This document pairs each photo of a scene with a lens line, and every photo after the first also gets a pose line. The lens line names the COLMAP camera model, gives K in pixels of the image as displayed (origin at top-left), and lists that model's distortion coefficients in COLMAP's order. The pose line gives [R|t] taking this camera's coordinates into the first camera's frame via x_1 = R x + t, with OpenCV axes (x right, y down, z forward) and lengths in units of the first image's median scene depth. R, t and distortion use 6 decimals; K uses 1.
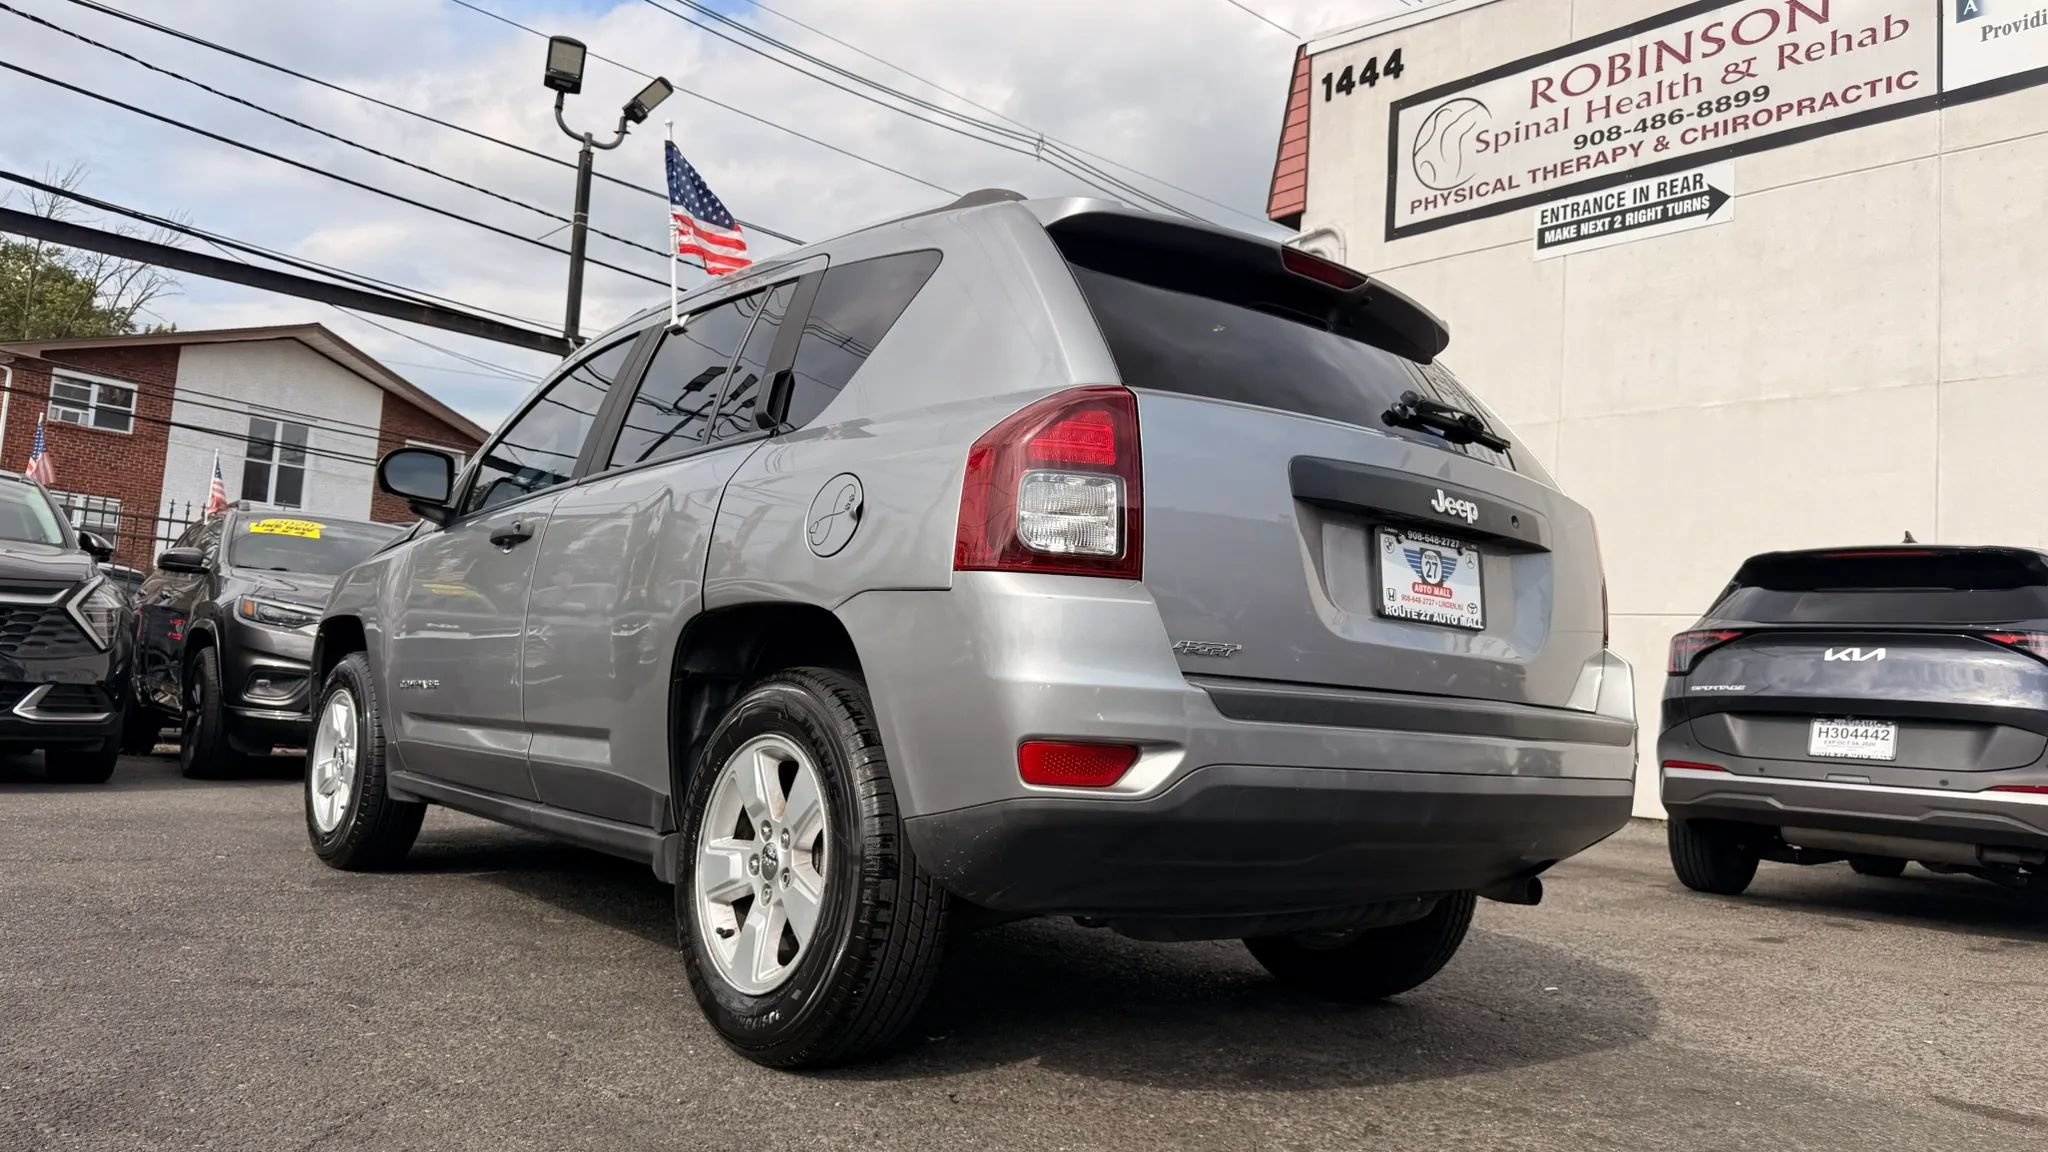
lens RADIAL K [[1401.2, 0, 1019.1], [0, 1401.2, 600.1], [0, 0, 1]] dist [0.057540, -0.062824]
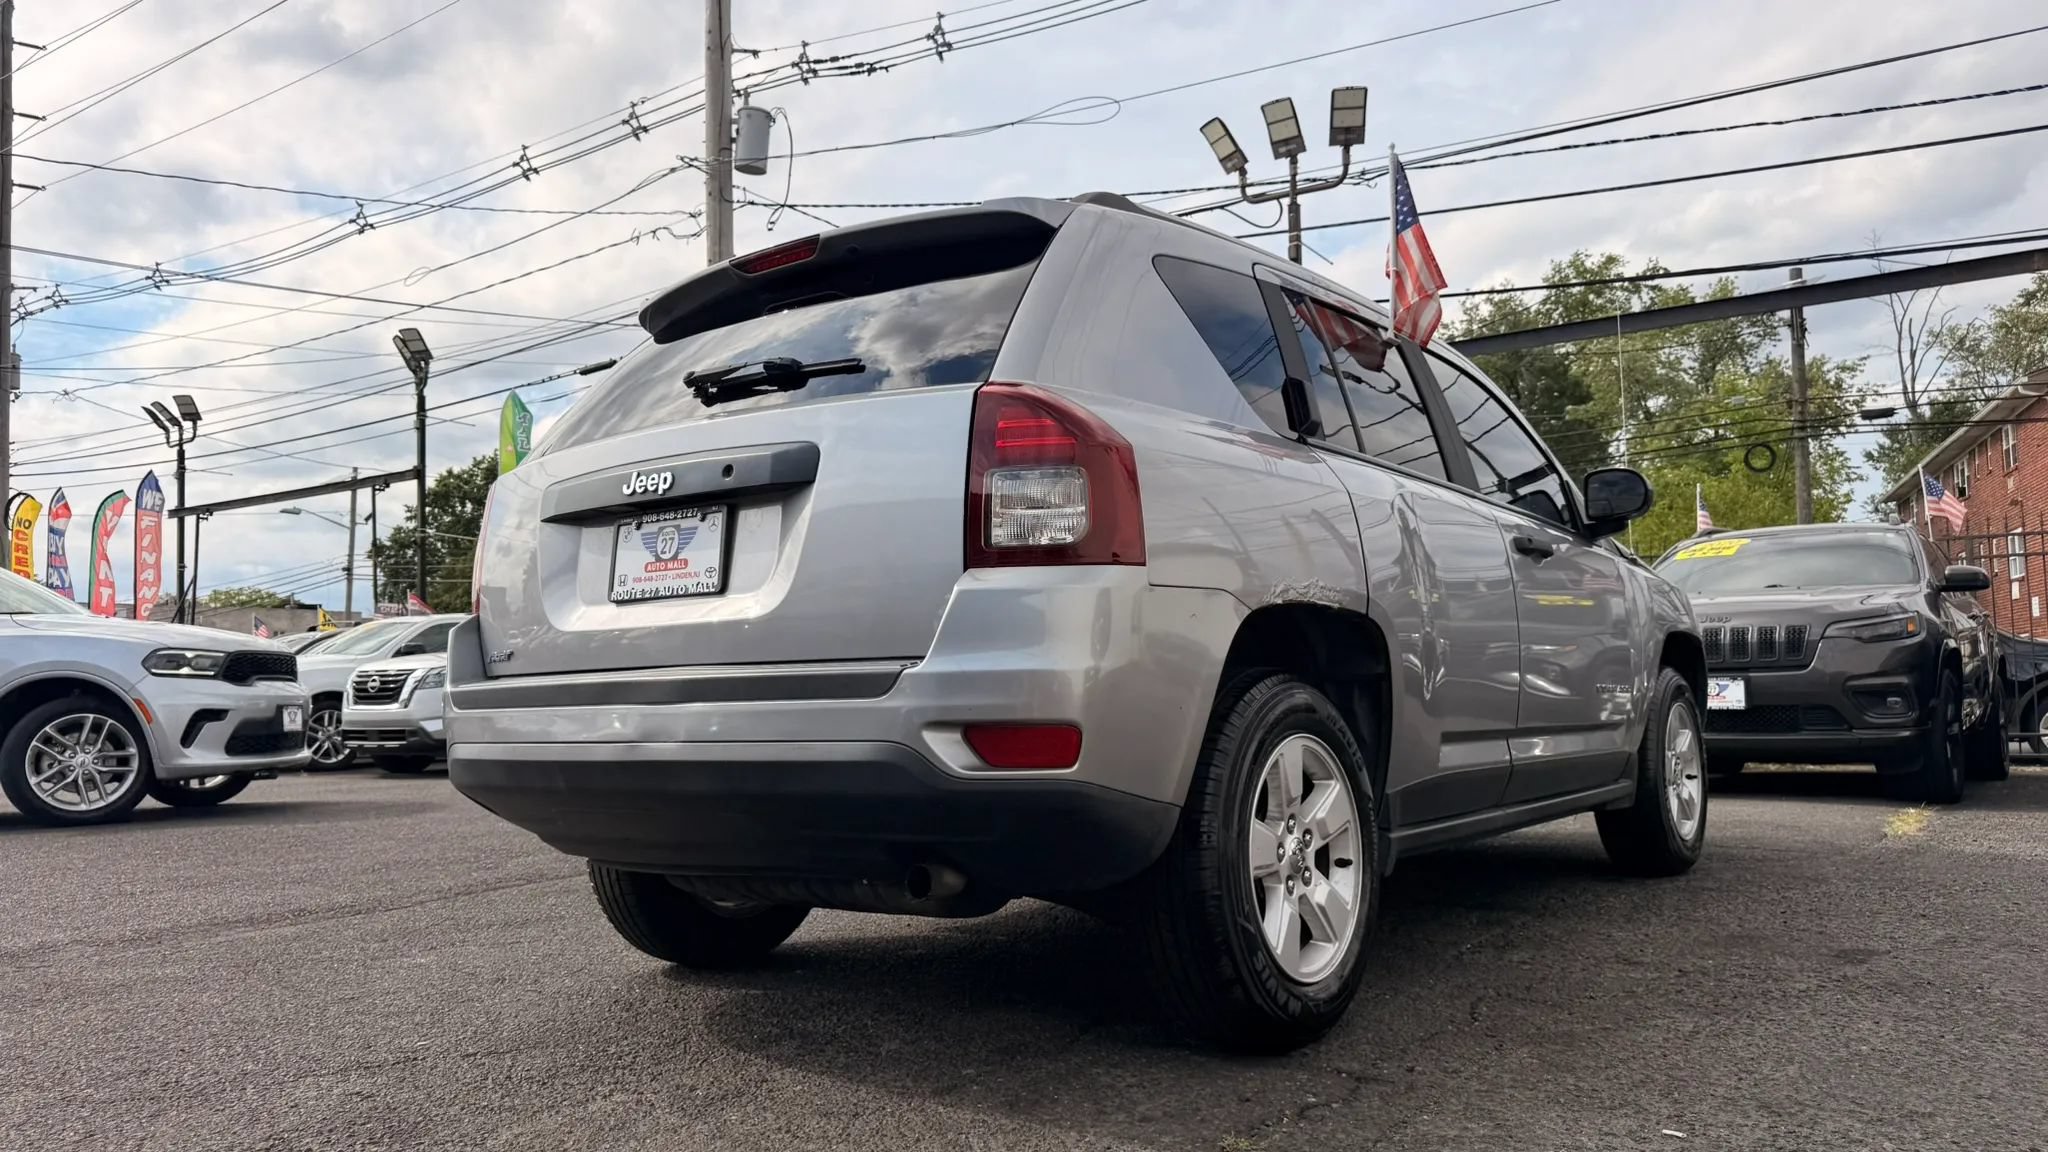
lens RADIAL K [[1447.5, 0, 1010.6], [0, 1447.5, 575.2], [0, 0, 1]] dist [-0.000246, -0.006735]
pose [[0.241878, -0.153633, -0.958067, 1.377345], [0.110622, 0.985314, -0.130074, 0.166494], [0.963980, -0.074521, 0.255320, 0.984380]]
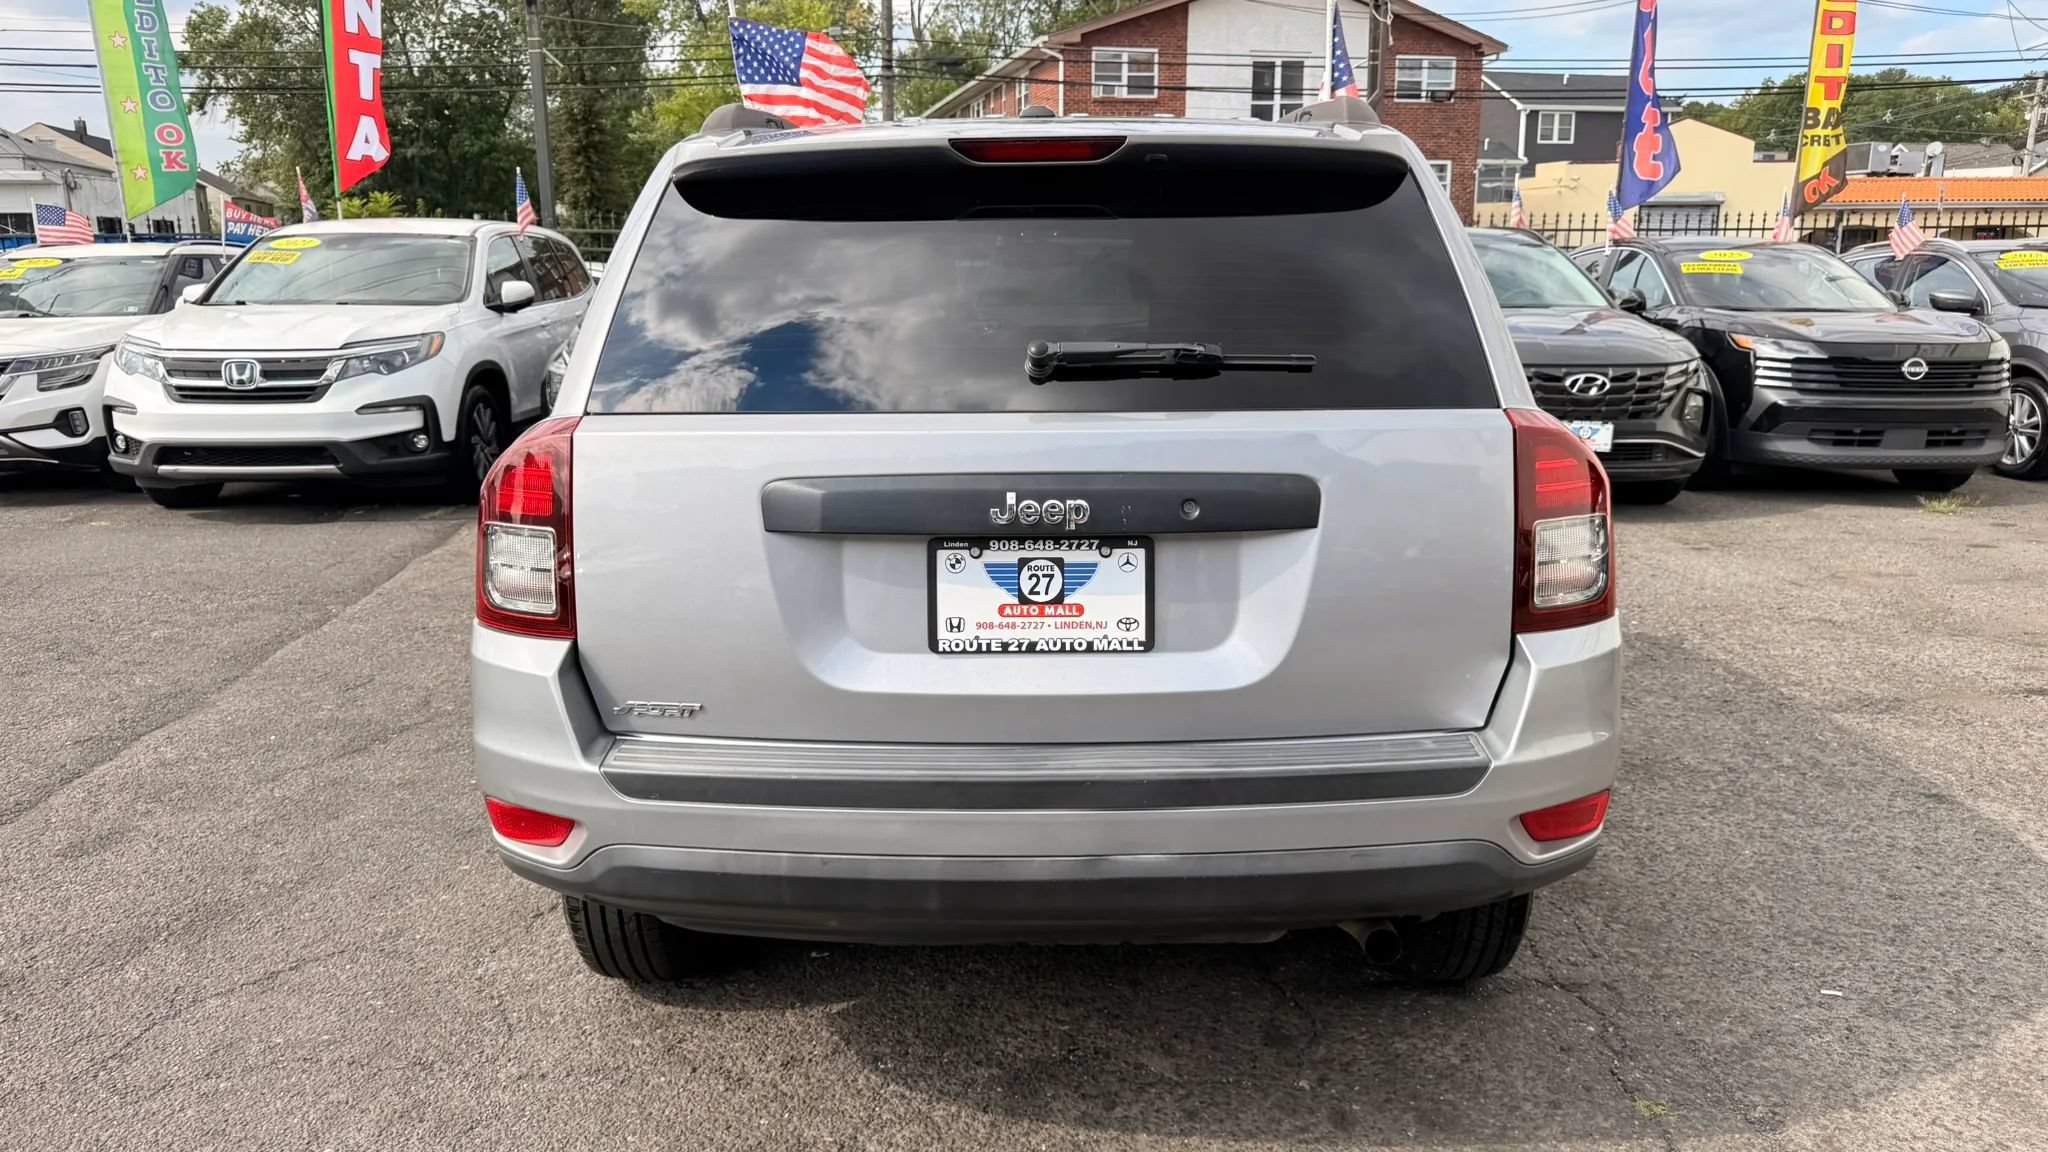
lens RADIAL K [[1401.2, 0, 1019.1], [0, 1401.2, 600.1], [0, 0, 1]] dist [0.057540, -0.062824]
pose [[0.770371, 0.068042, -0.633955, 0.791071], [0.107505, 0.966193, 0.234339, -0.200110], [0.628468, -0.248681, 0.737012, 0.420234]]
